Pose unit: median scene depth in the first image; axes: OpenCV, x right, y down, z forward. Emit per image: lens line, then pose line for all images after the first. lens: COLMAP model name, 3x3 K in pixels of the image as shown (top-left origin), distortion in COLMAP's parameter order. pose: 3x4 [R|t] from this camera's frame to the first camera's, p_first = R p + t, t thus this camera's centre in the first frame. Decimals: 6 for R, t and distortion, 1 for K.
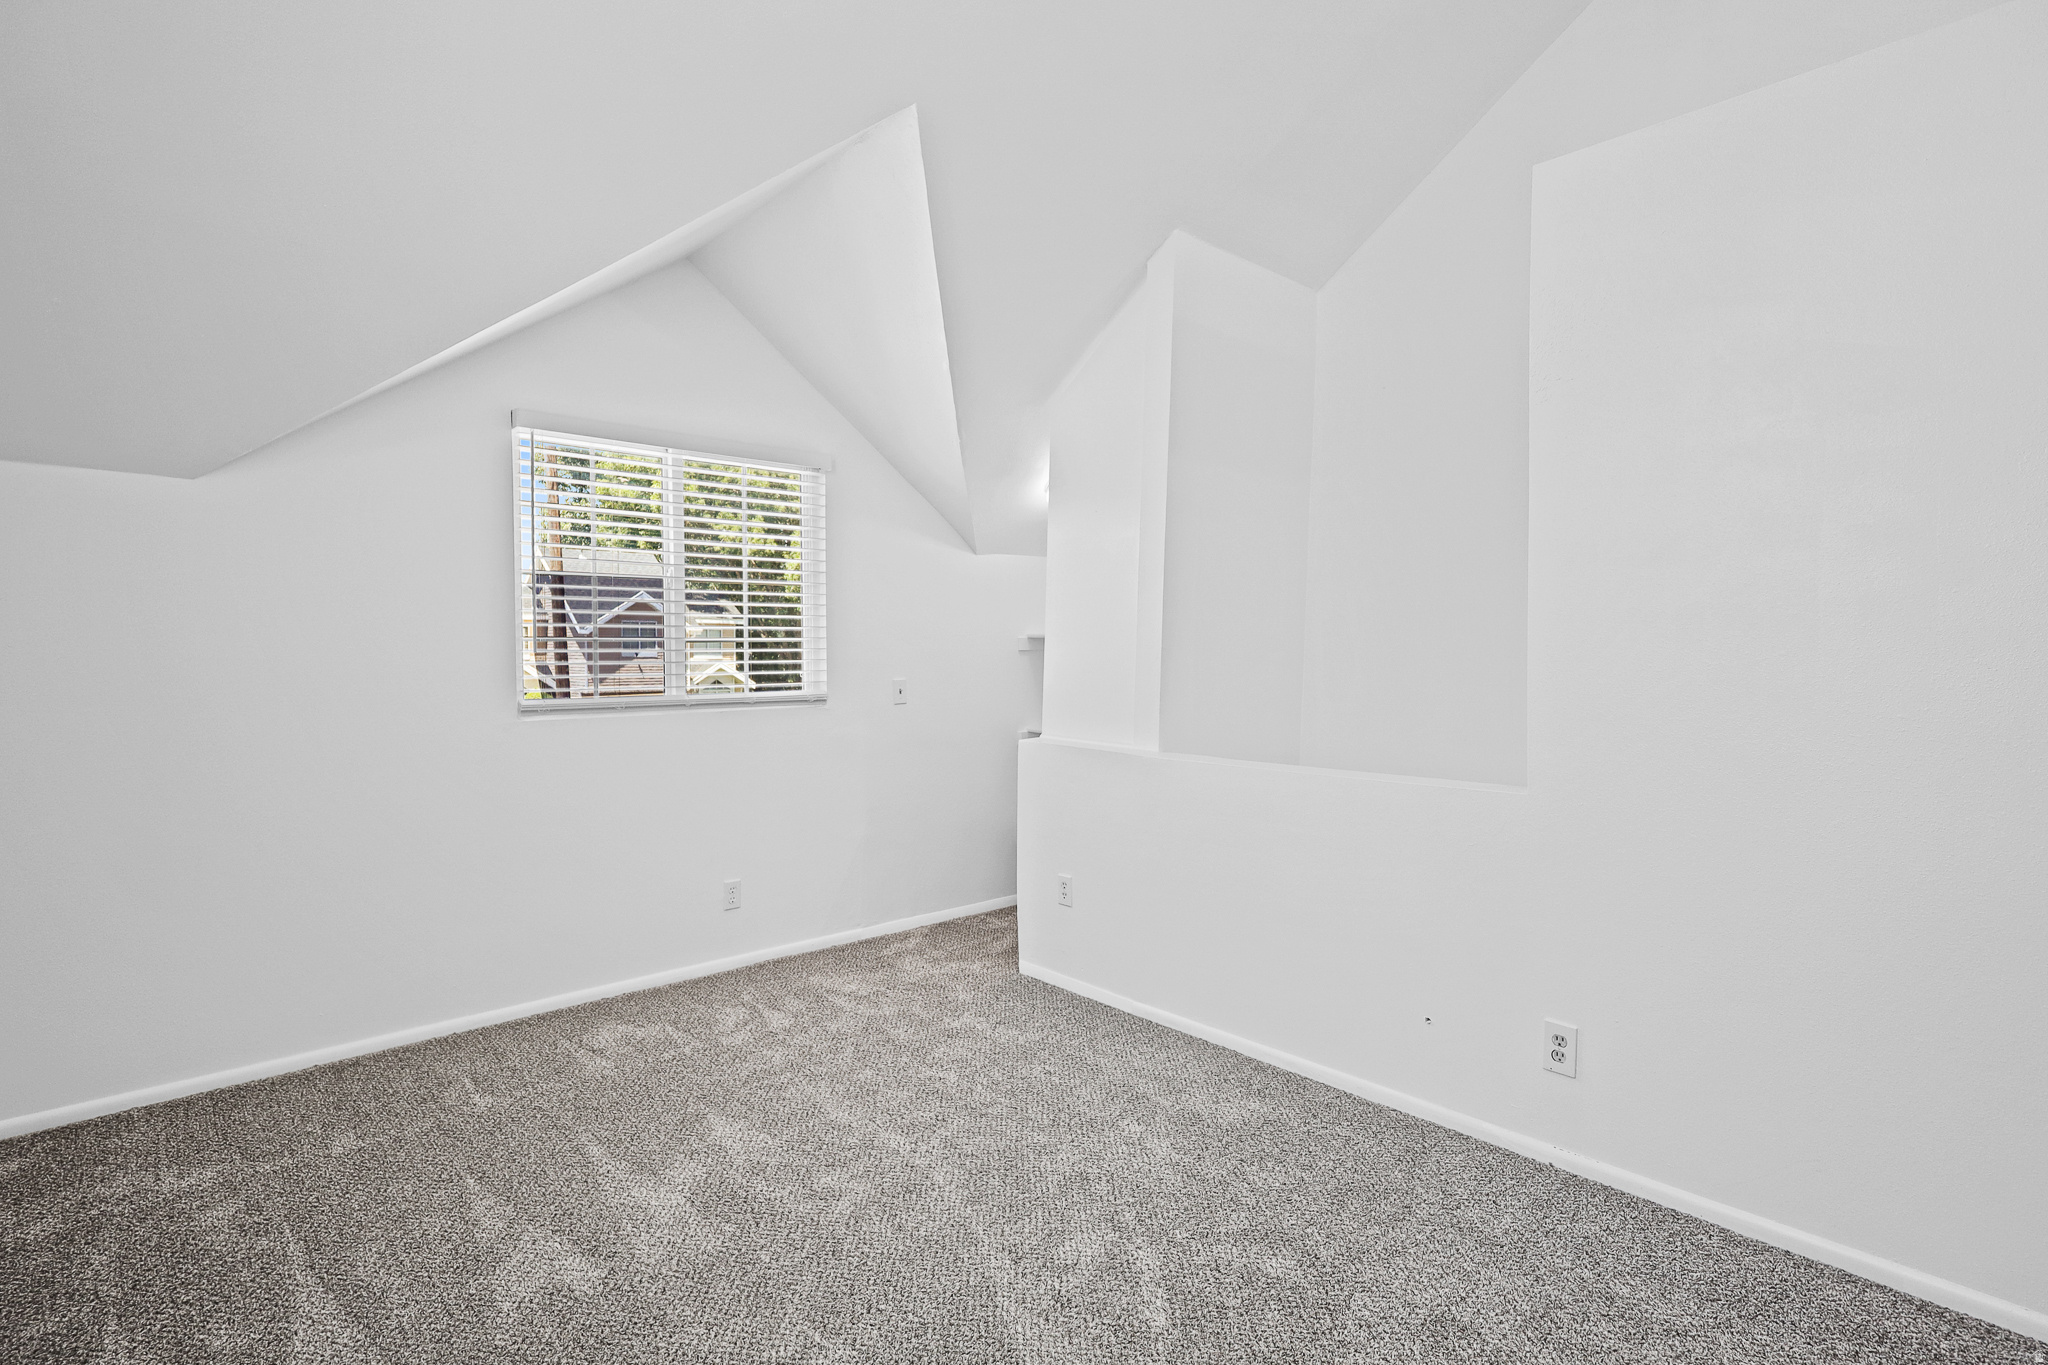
lens RADIAL K [[972.0, 0, 1037.9], [0, 972.0, 651.1], [0, 0, 1]] dist [-0.001149, 0.000017]
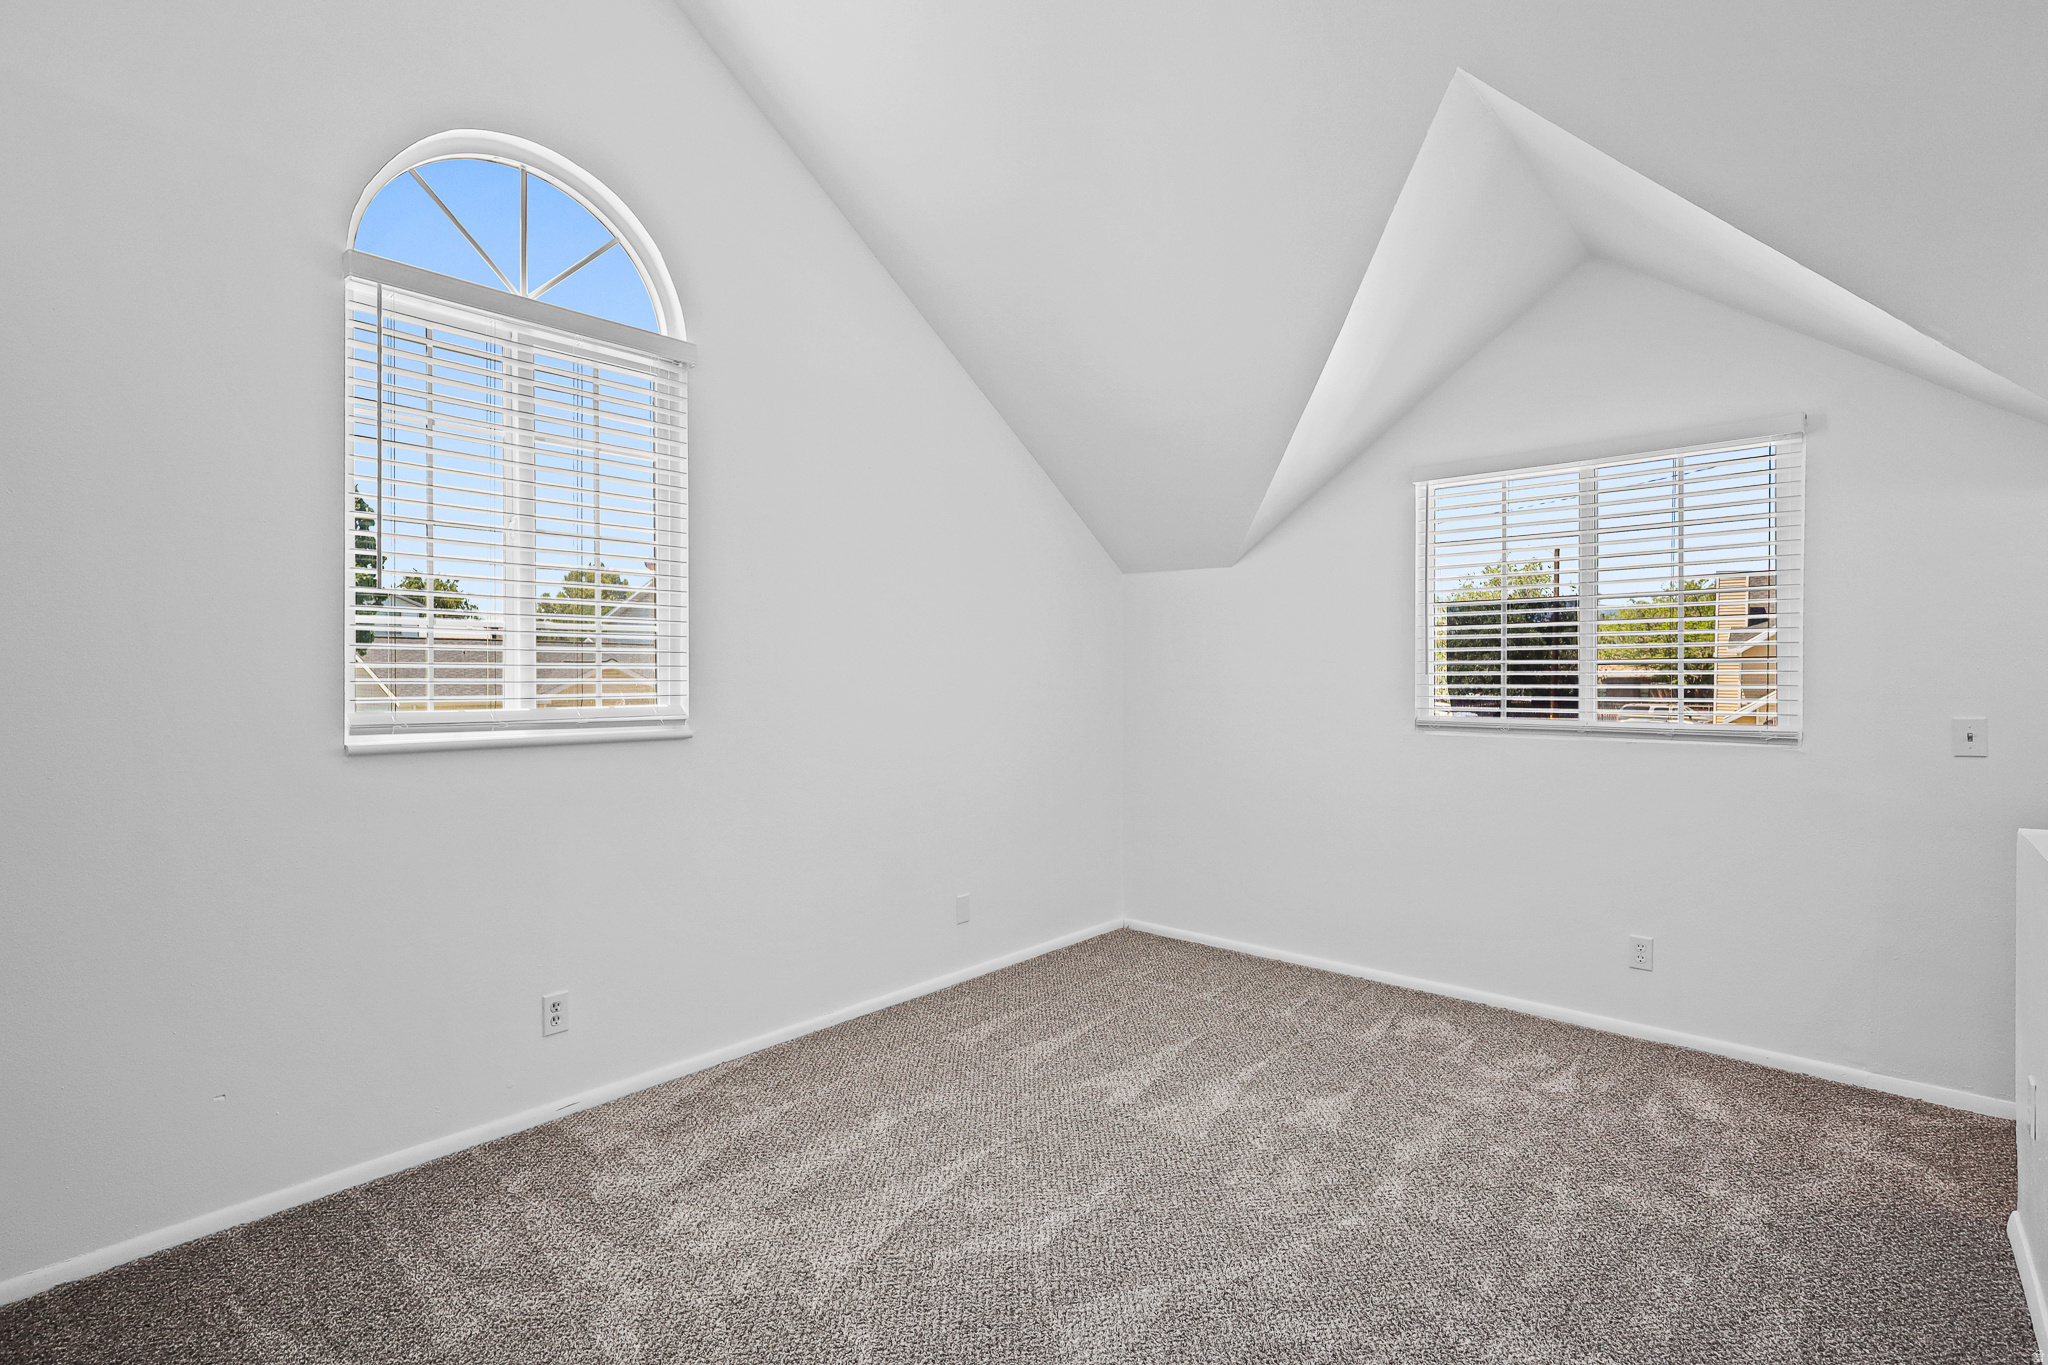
lens RADIAL K [[996.8, 0, 1024.0], [0, 996.8, 682.5], [0, 0, 1]] dist [-0.000344, -0.000212]
pose [[0.090722, 0.010589, -0.995820, 0.602616], [-0.001091, 0.999944, 0.010534, -0.001416], [0.995876, 0.000131, 0.090729, 0.422070]]
